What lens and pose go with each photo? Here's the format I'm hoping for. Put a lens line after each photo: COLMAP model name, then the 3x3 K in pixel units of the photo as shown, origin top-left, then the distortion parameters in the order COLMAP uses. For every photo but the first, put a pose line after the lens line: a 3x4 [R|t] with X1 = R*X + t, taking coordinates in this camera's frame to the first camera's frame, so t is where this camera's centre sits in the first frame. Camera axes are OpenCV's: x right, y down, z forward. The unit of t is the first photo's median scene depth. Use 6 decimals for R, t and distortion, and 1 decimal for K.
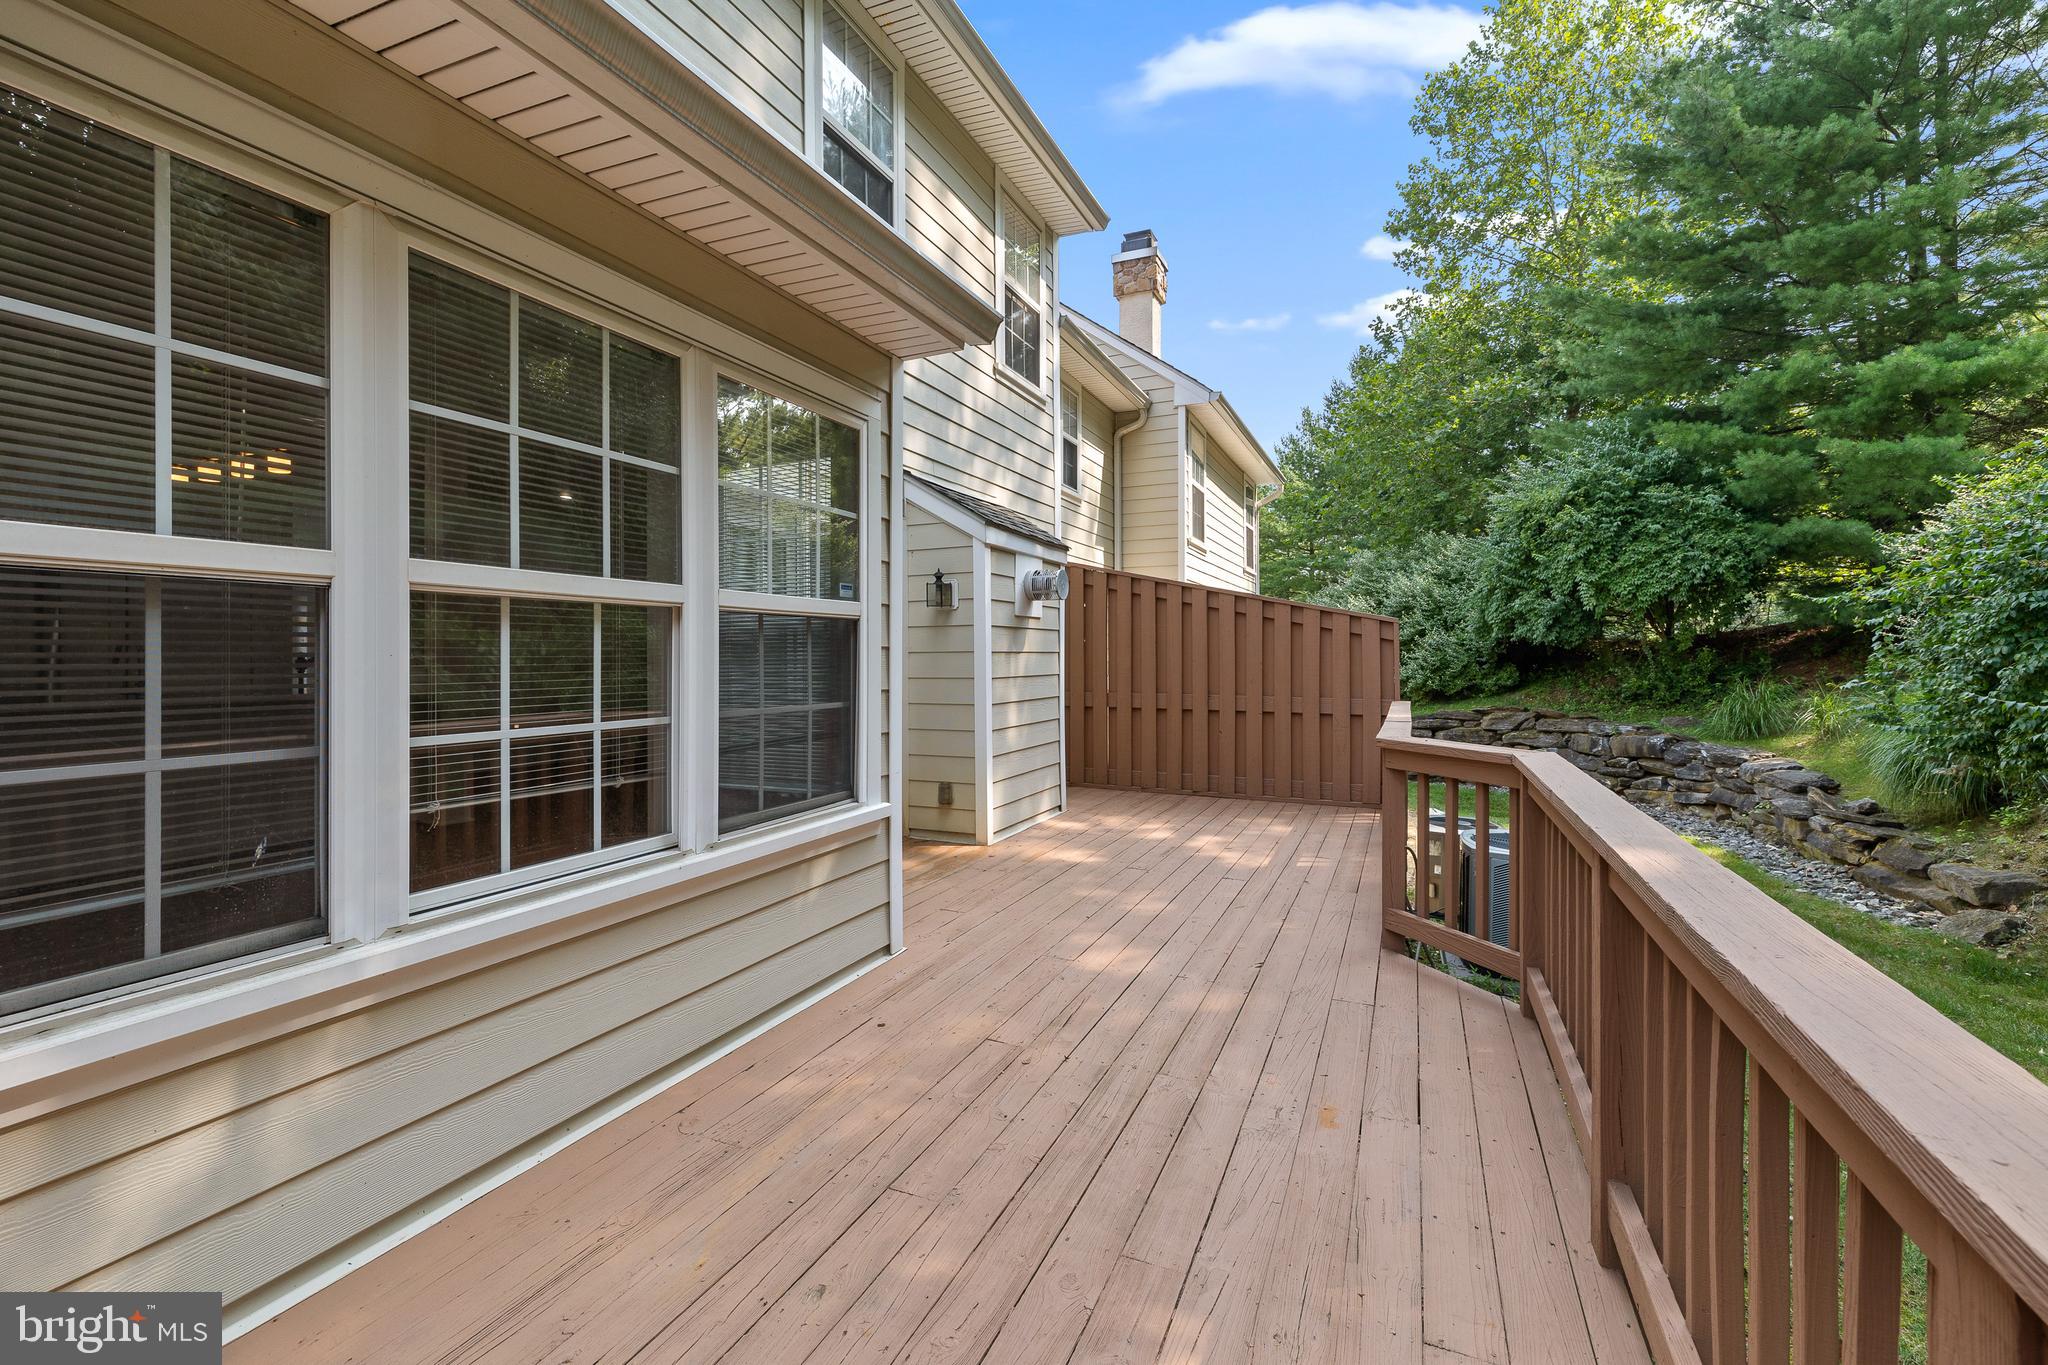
lens RADIAL K [[893.5, 0, 1030.6], [0, 893.5, 683.3], [0, 0, 1]] dist [-0.000870, -0.000172]
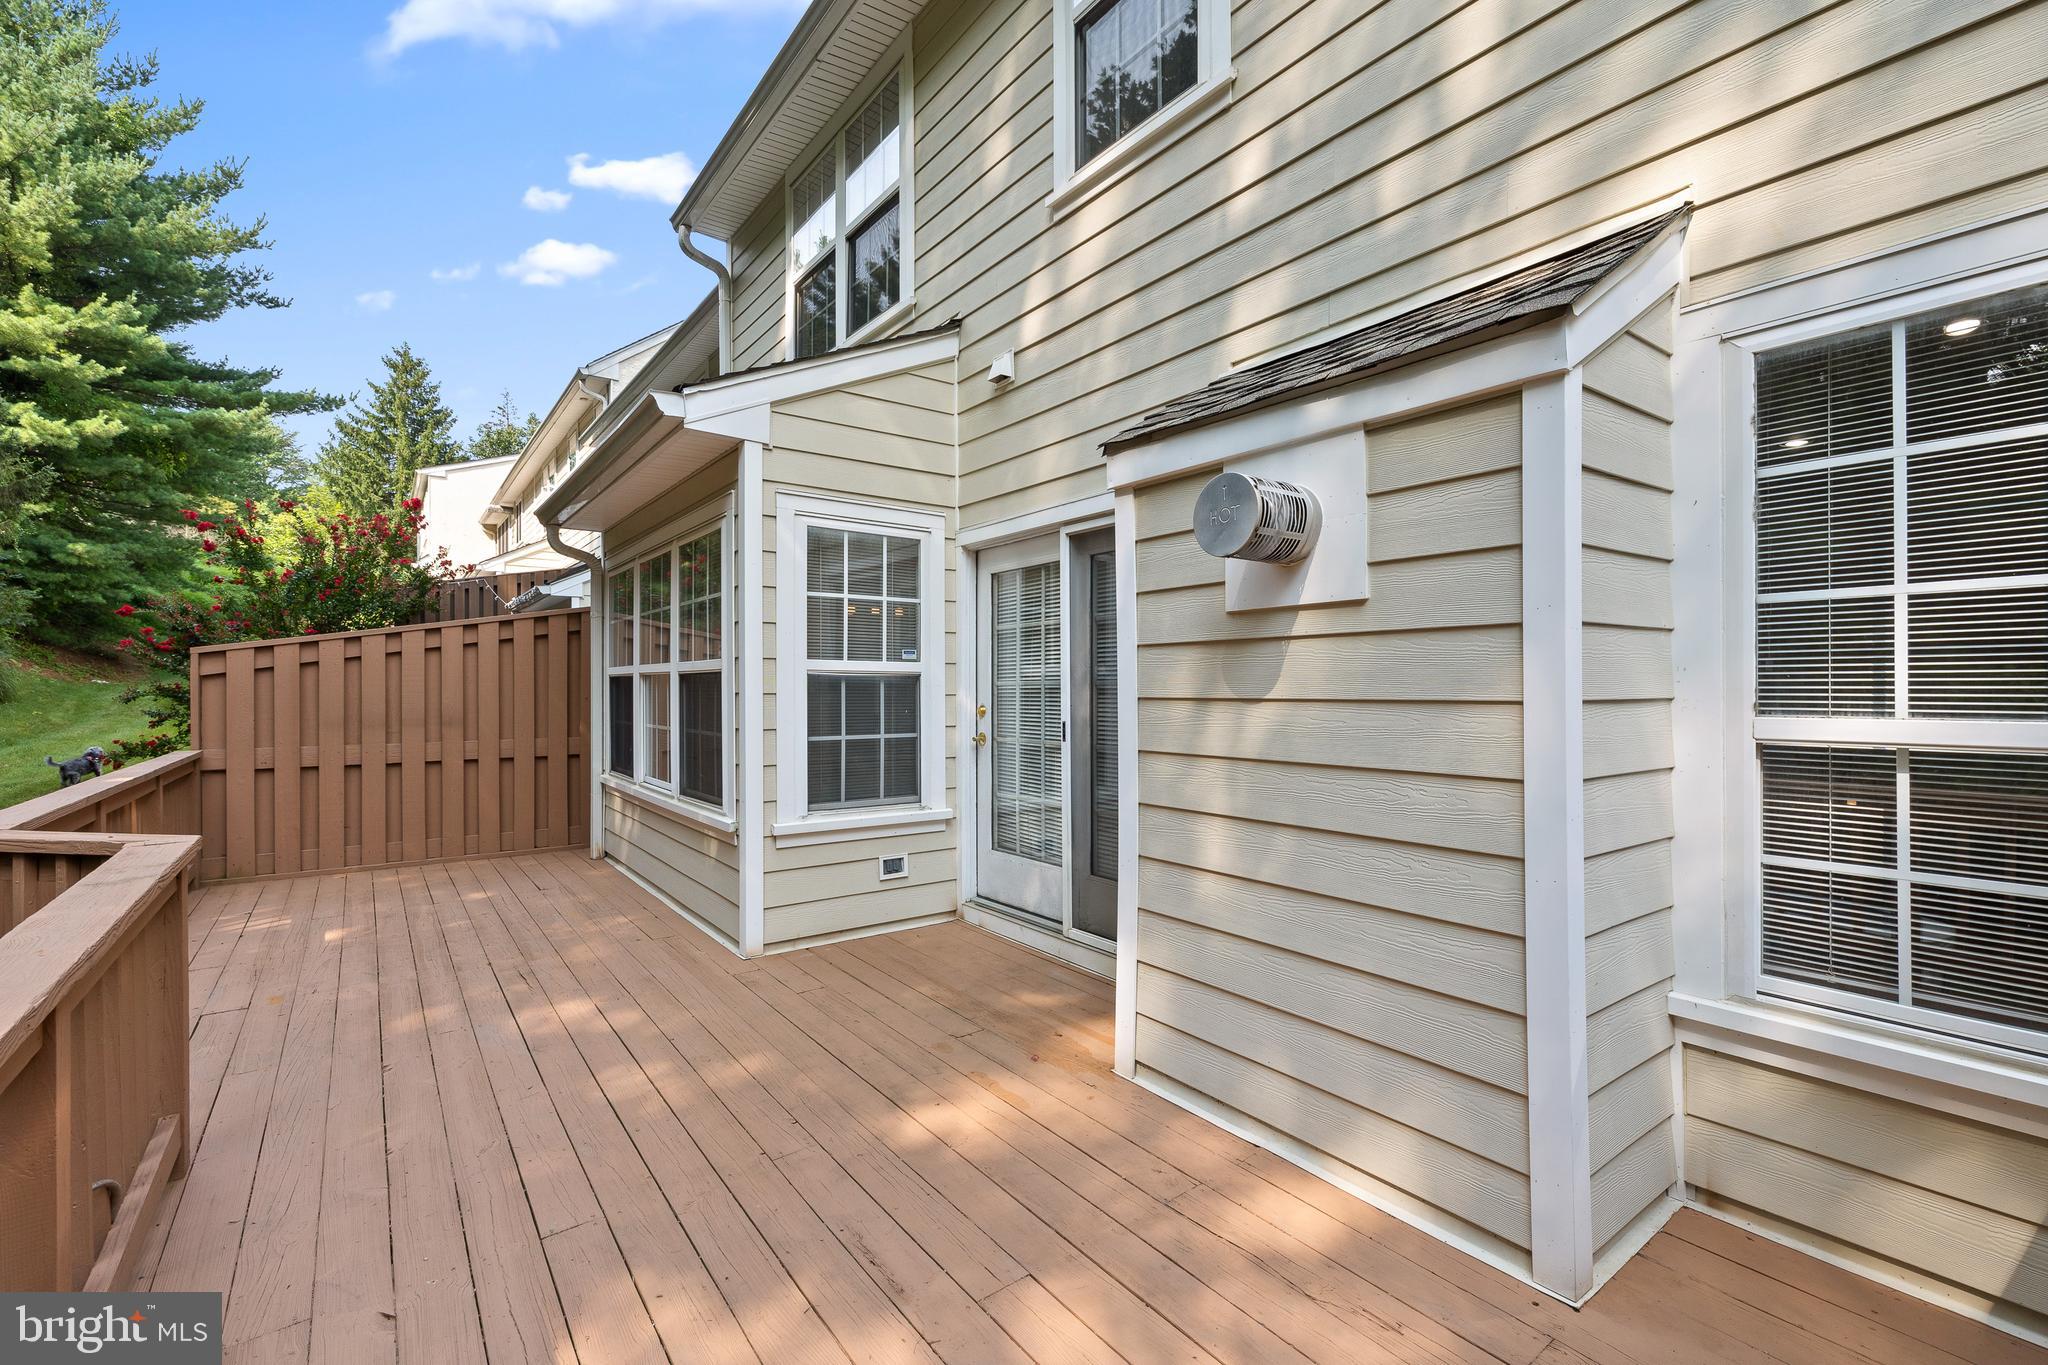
lens RADIAL K [[893.5, 0, 1030.6], [0, 893.5, 683.3], [0, 0, 1]] dist [-0.000870, -0.000172]
pose [[-0.501216, -0.009064, -0.865275, 0.772626], [-0.029113, 0.999556, 0.006393, -0.082057], [0.864832, 0.028395, -0.501257, 2.188812]]
